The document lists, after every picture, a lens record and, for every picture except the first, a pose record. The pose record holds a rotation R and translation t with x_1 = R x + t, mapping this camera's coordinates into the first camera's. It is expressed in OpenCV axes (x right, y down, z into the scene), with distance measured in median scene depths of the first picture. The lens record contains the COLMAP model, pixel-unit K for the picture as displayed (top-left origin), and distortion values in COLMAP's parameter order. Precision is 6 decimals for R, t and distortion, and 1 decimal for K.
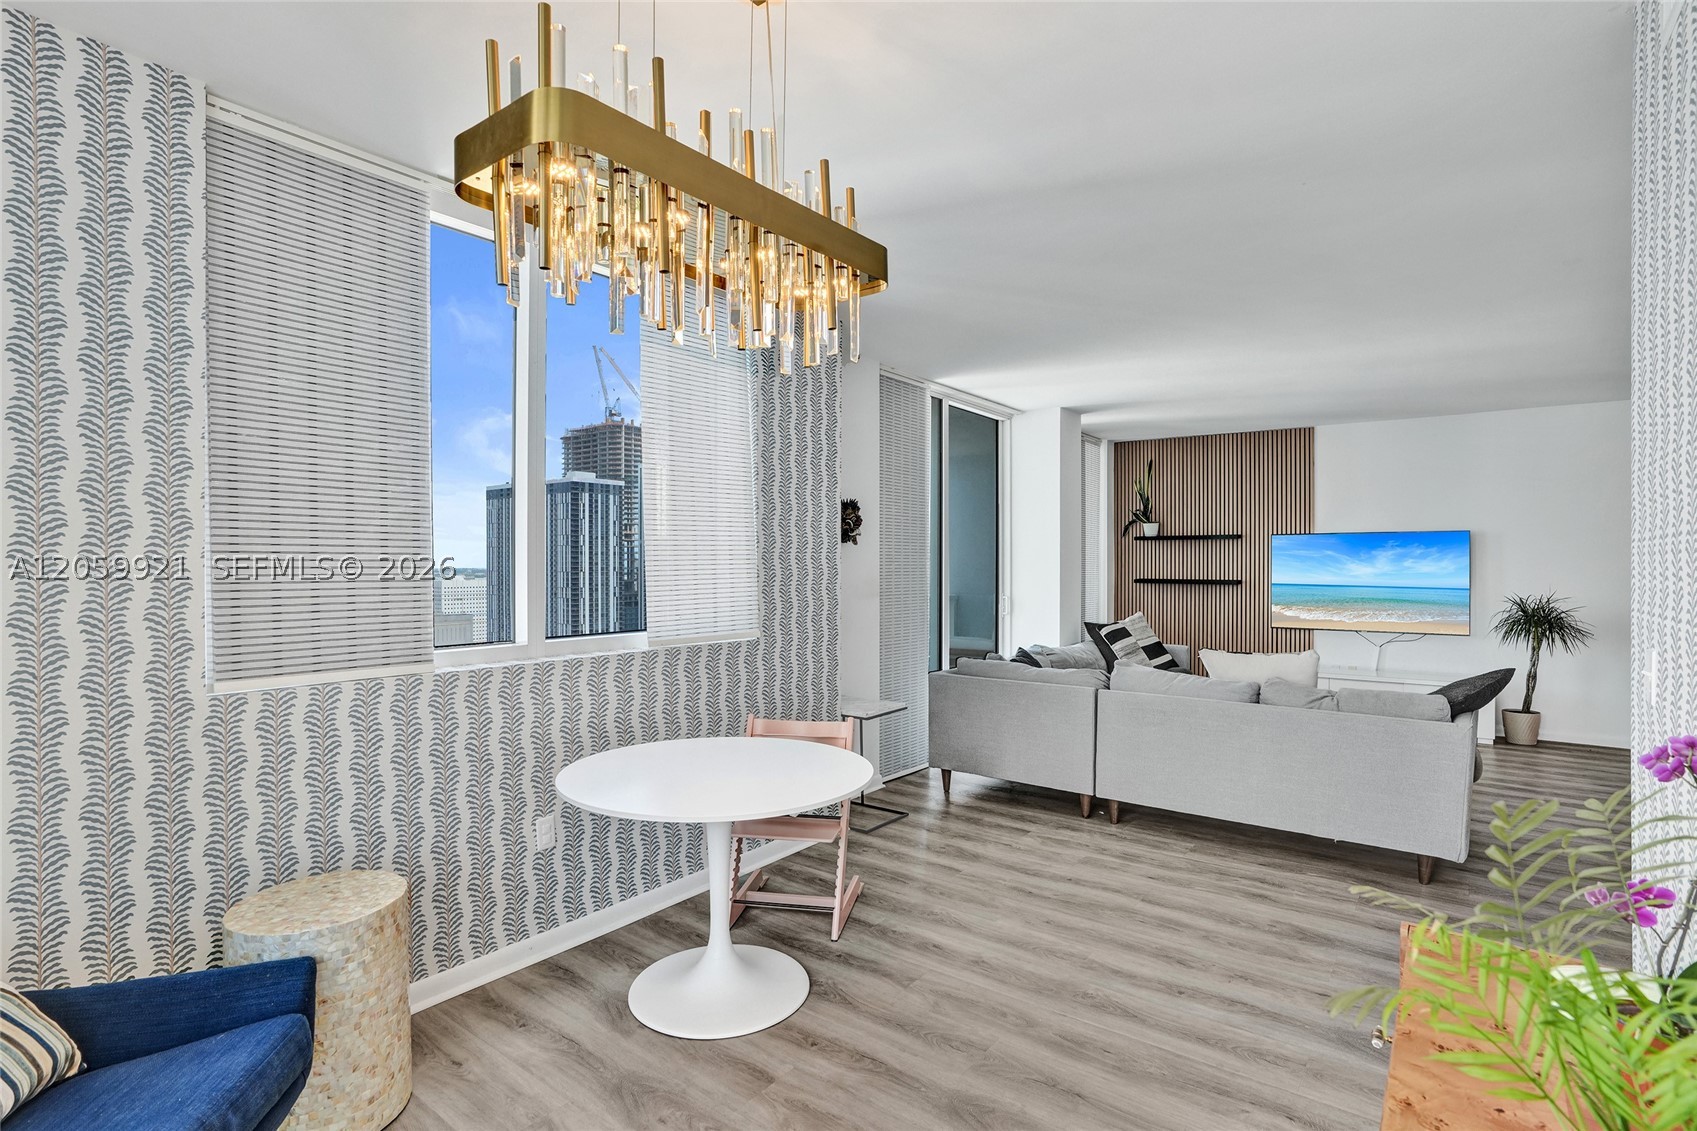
lens RADIAL K [[820.1, 0, 847.1], [0, 820.1, 571.6], [0, 0, 1]] dist [-0.025241, 0.000383]
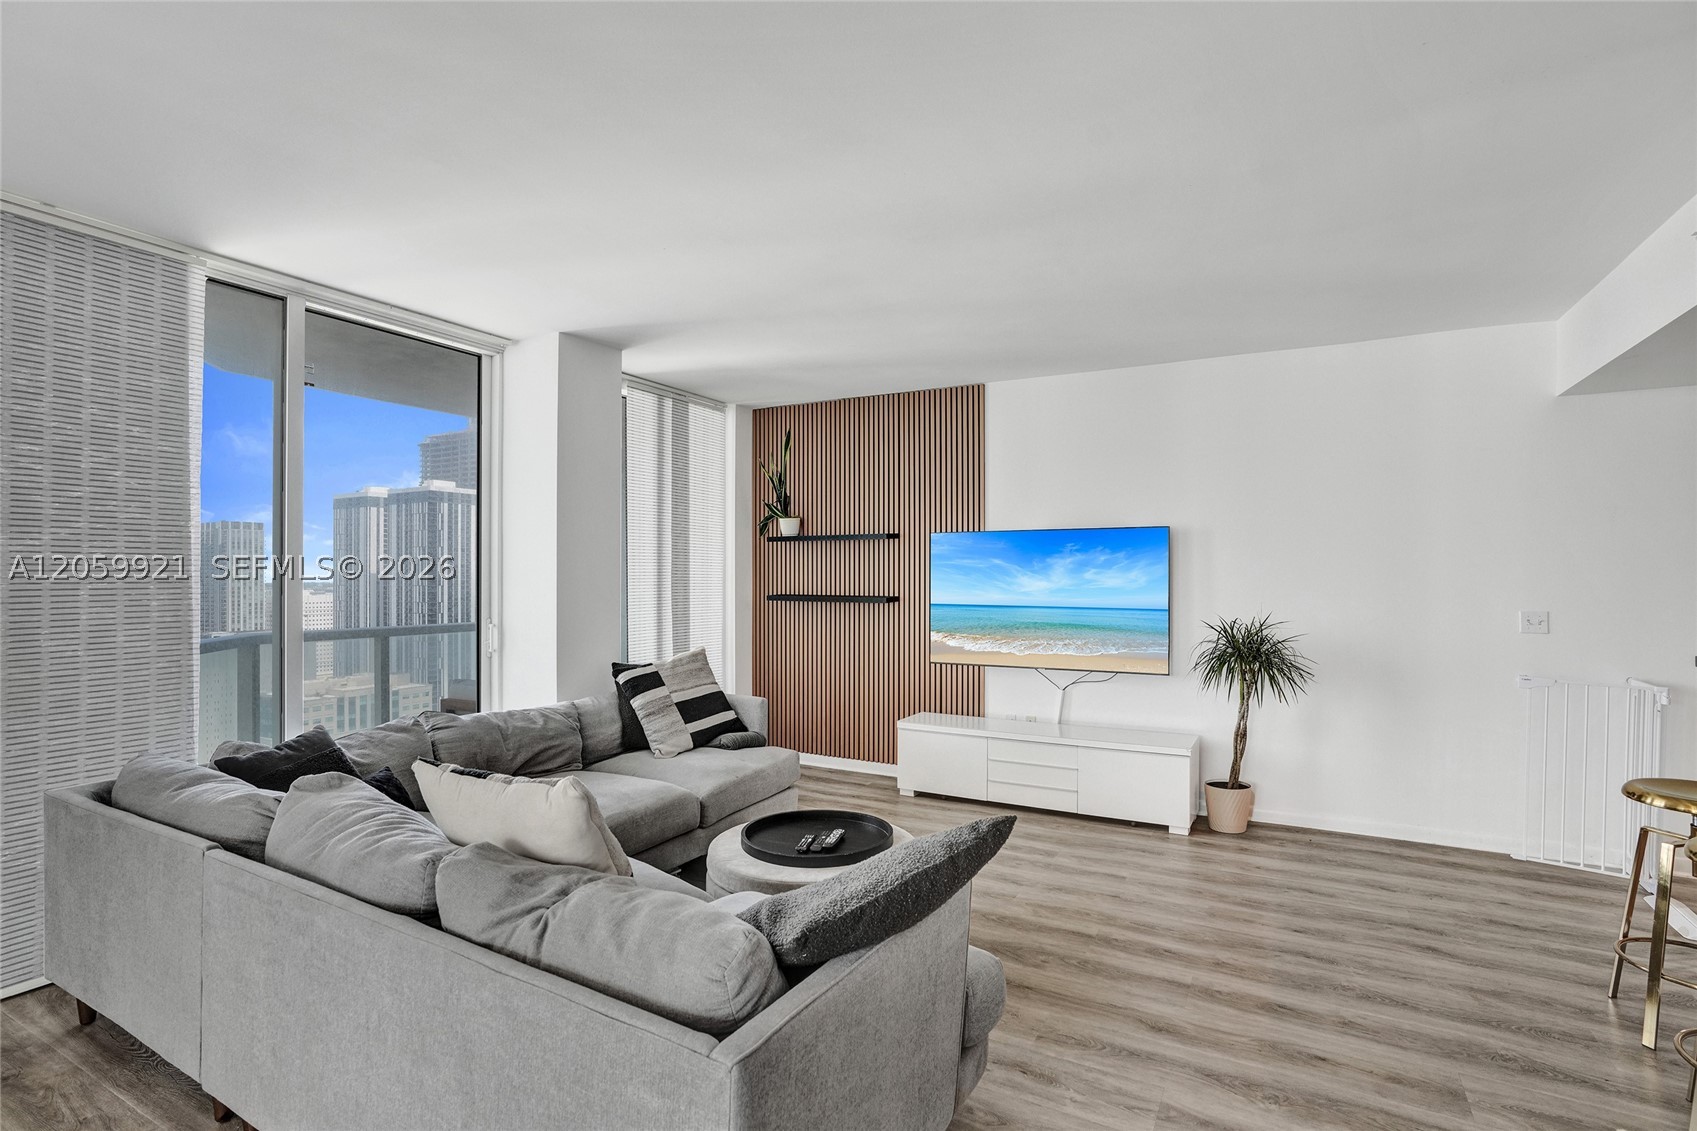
lens RADIAL K [[798.7, 0, 858.0], [0, 798.7, 573.6], [0, 0, 1]] dist [-0.025878, 0.000178]
pose [[0.989620, 0.000699, 0.143708, 0.377742], [0.001364, 0.999897, -0.014256, -0.000409], [-0.143704, 0.014304, 0.989517, 0.325128]]
